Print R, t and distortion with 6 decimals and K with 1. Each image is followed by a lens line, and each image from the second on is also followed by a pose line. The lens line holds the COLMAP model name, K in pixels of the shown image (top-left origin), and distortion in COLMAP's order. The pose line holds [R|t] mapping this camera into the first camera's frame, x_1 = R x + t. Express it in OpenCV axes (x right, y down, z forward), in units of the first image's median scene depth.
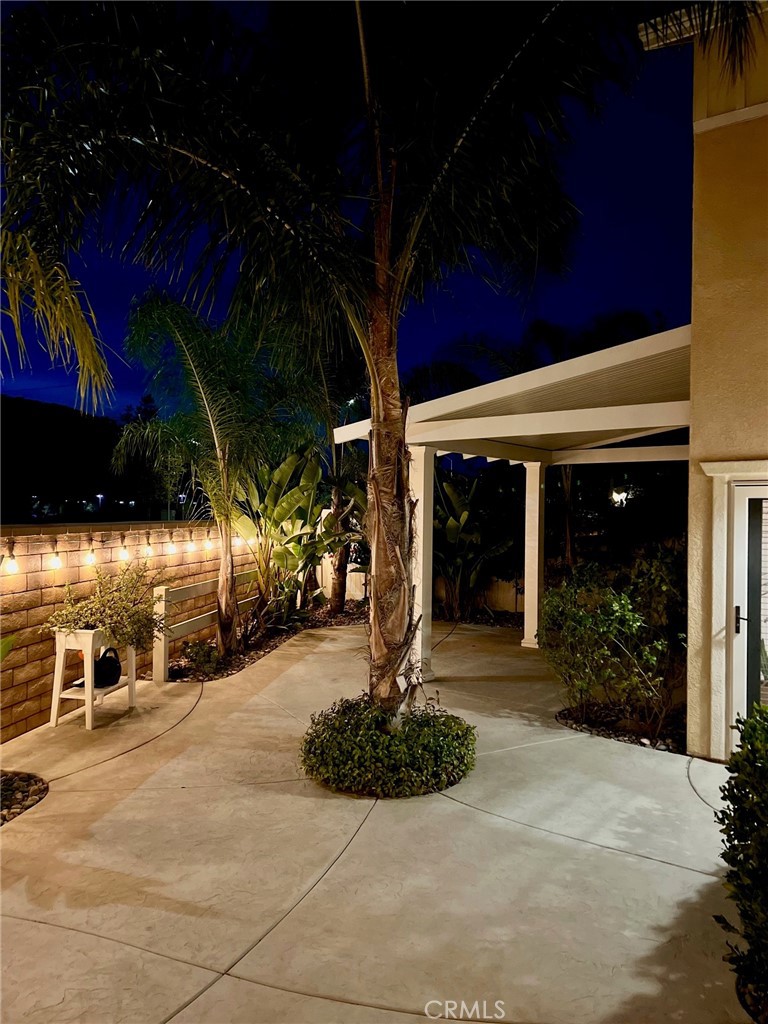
lens RADIAL K [[750.8, 0, 380.4], [0, 750.8, 509.0], [0, 0, 1]] dist [0.023816, -0.034078]
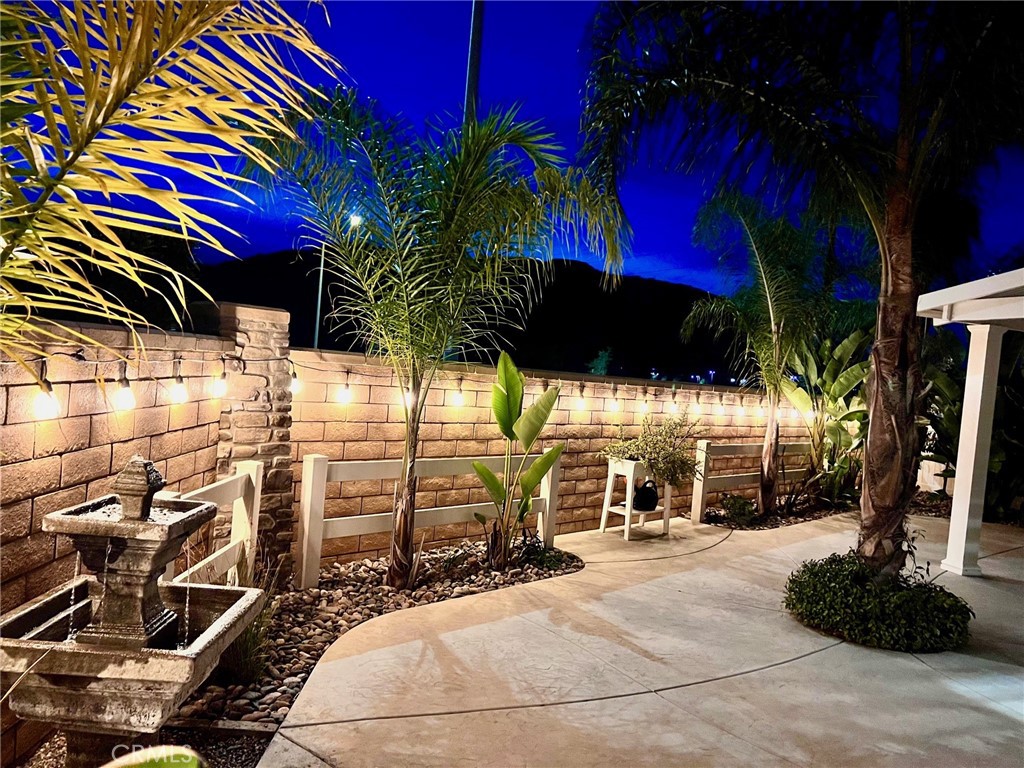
lens RADIAL K [[750.8, 0, 502.3], [0, 750.8, 382.5], [0, 0, 1]] dist [0.023816, -0.034078]
pose [[0.804291, 0.074549, -0.589541, 0.162703], [-0.079257, 0.996693, 0.017907, 0.023361], [0.588927, 0.032323, 0.807540, -0.140854]]
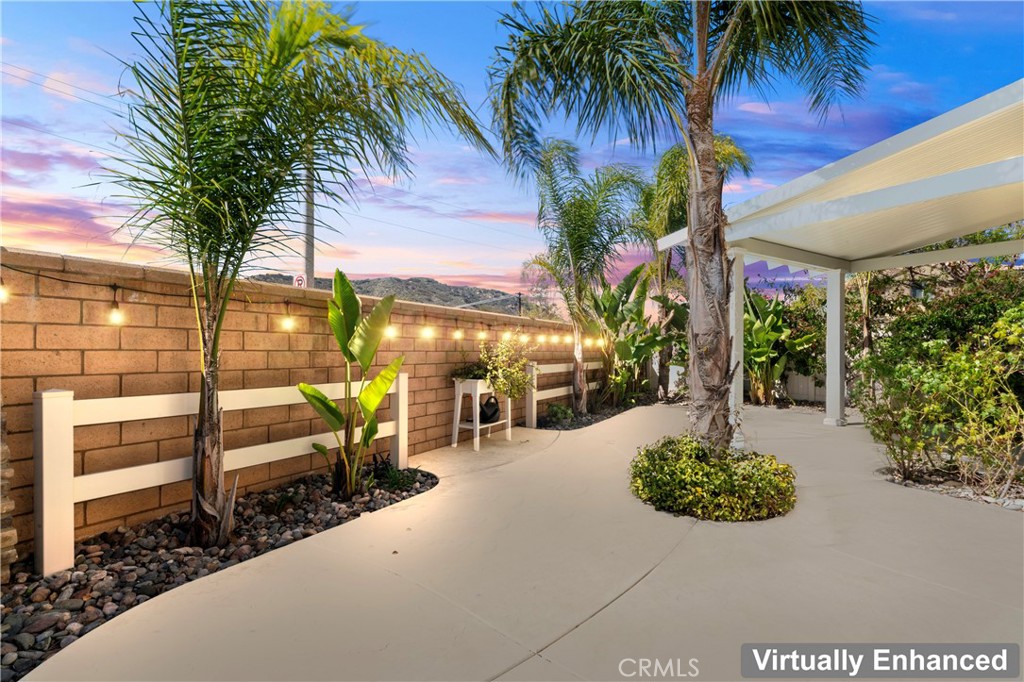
lens RADIAL K [[466.4, 0, 518.2], [0, 466.4, 351.7], [0, 0, 1]] dist [0.000189, 0.000723]
pose [[0.934858, -0.006204, -0.354969, -0.004563], [0.002389, 0.999935, -0.011185, 0.111062], [0.355015, 0.009608, 0.934811, 0.203206]]
